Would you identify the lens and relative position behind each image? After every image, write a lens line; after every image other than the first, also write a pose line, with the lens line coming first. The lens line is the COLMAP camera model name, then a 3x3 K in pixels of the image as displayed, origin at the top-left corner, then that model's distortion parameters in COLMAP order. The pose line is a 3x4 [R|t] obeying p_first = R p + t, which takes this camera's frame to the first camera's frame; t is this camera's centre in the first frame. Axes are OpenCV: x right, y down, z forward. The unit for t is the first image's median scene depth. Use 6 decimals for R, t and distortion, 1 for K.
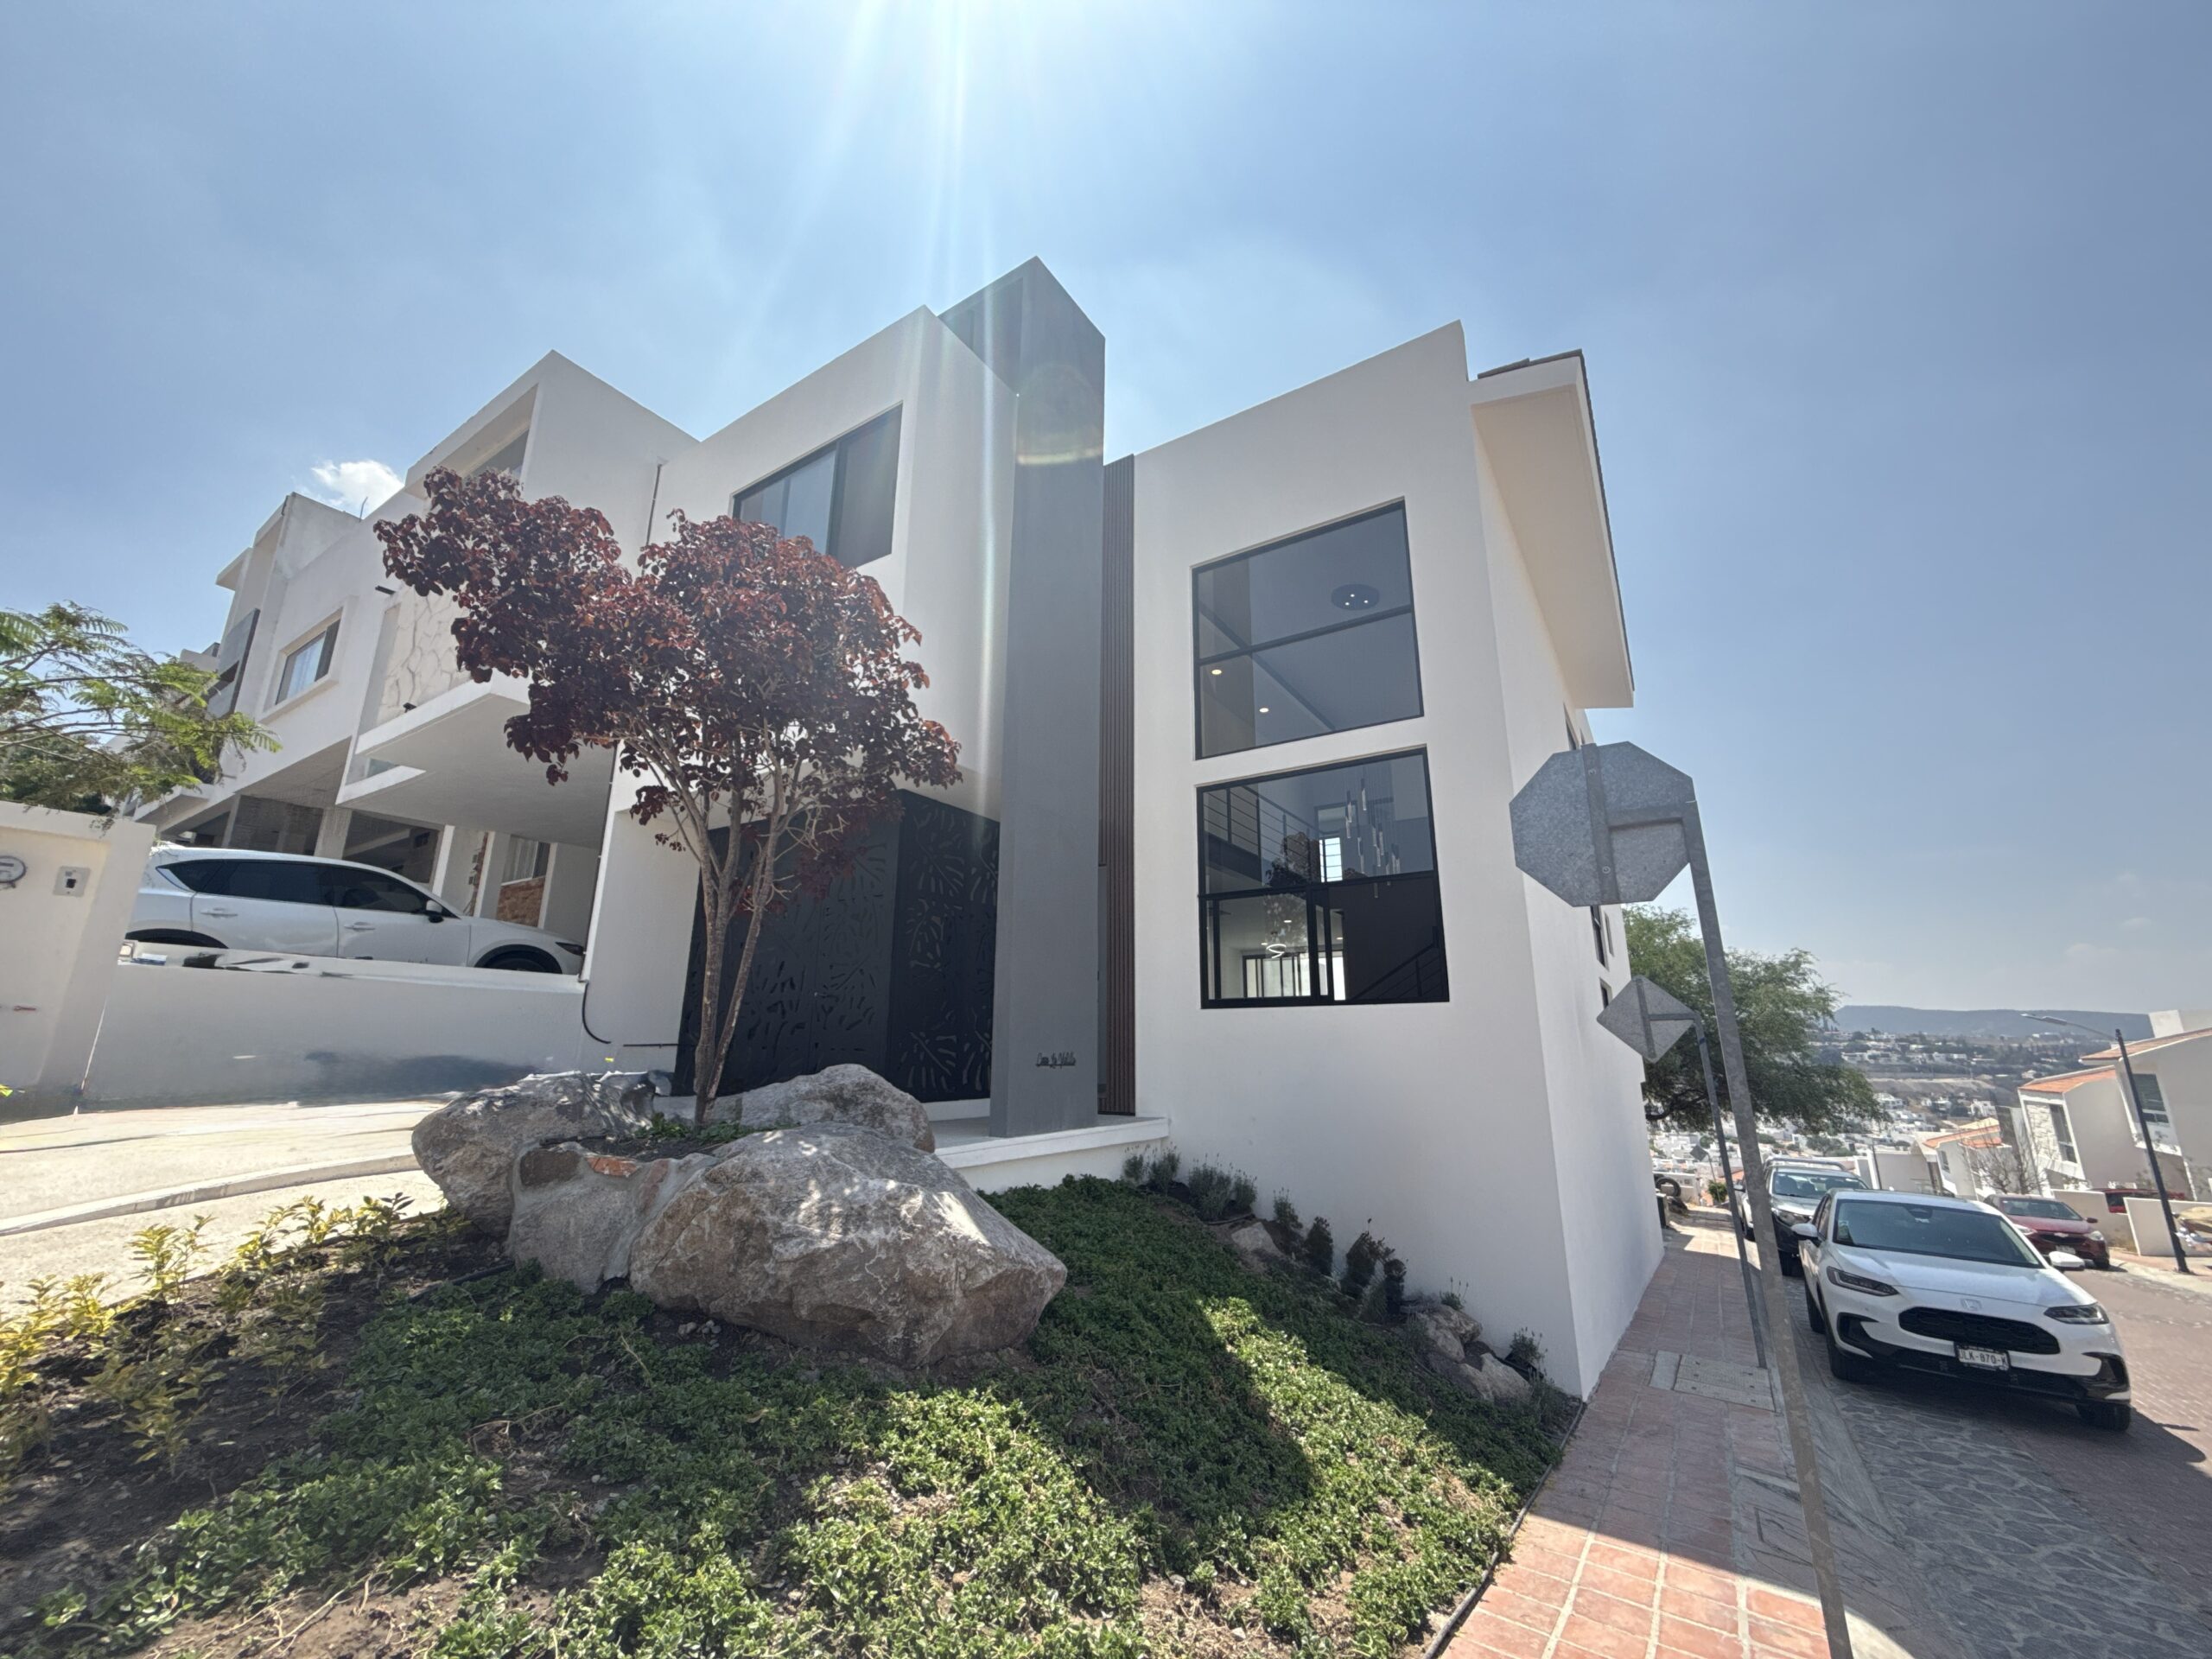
lens RADIAL K [[878.4, 0, 1105.6], [0, 878.4, 834.4], [0, 0, 1]] dist [-0.000620, 0.000671]
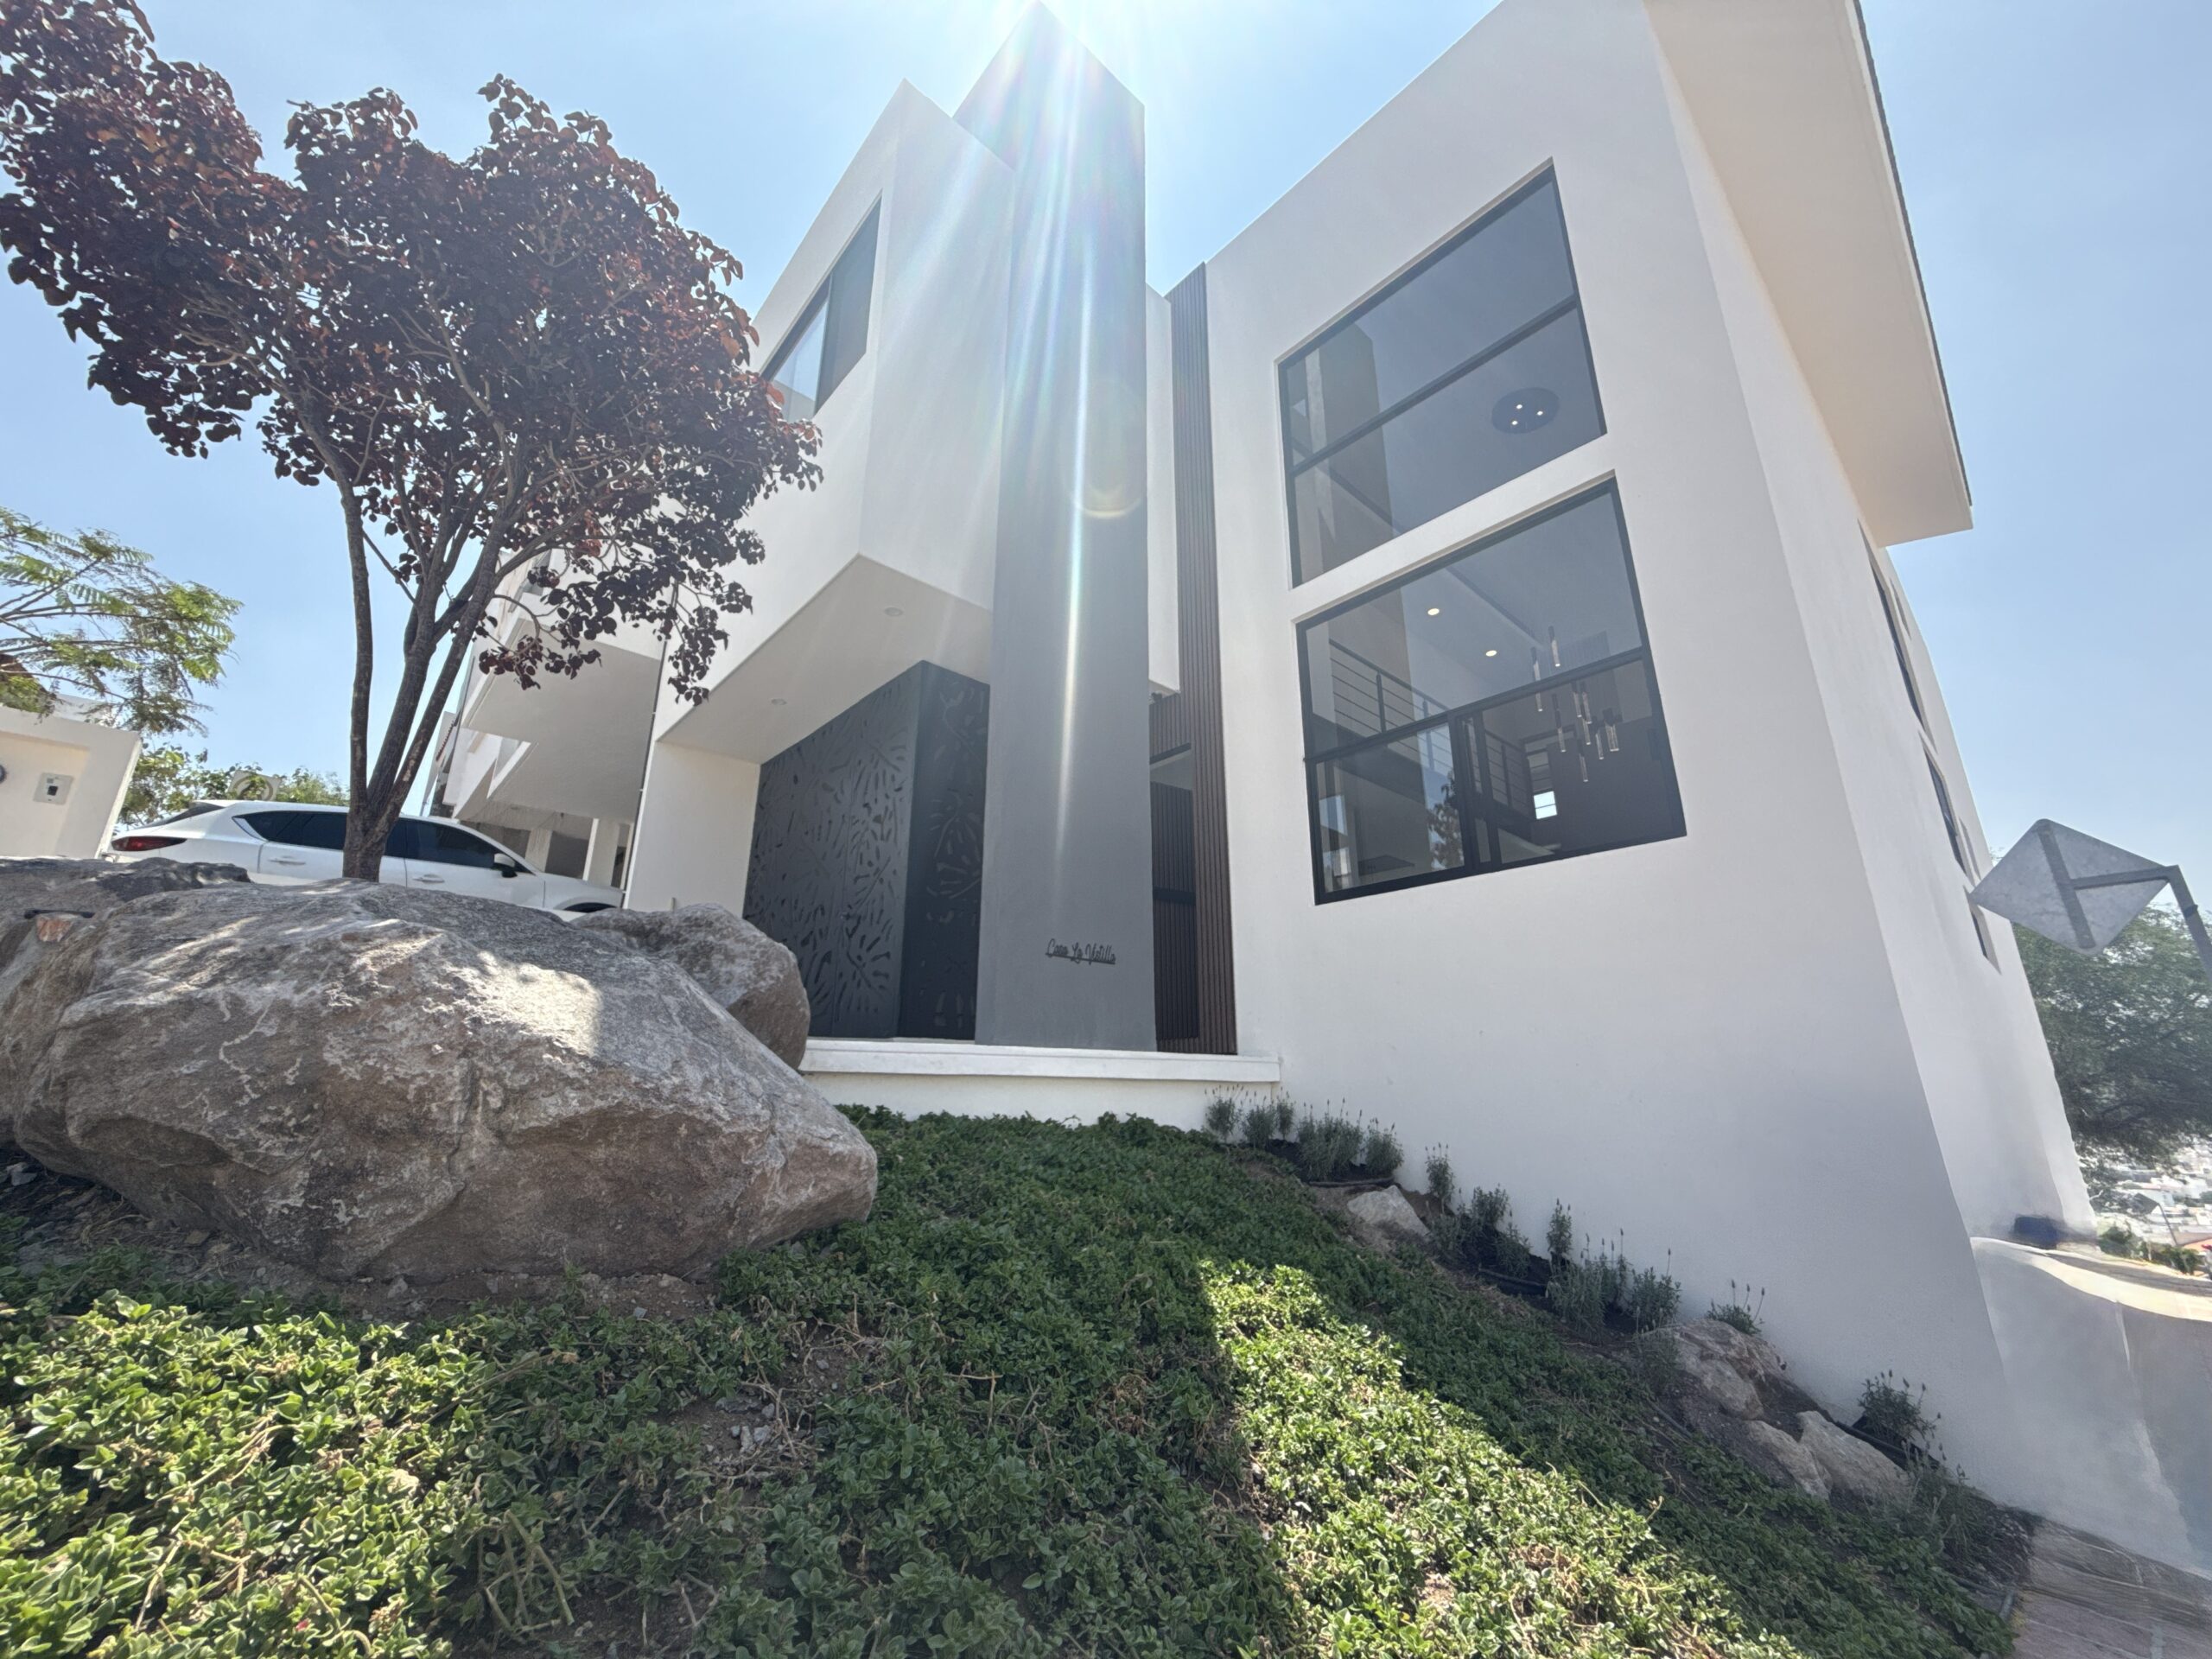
lens RADIAL K [[878.4, 0, 1105.6], [0, 878.4, 834.4], [0, 0, 1]] dist [-0.000620, 0.000671]
pose [[0.967549, -0.077766, -0.240421, 0.201312], [0.066784, 0.996332, -0.053505, 0.277899], [0.243700, 0.035712, 0.969193, 0.416480]]
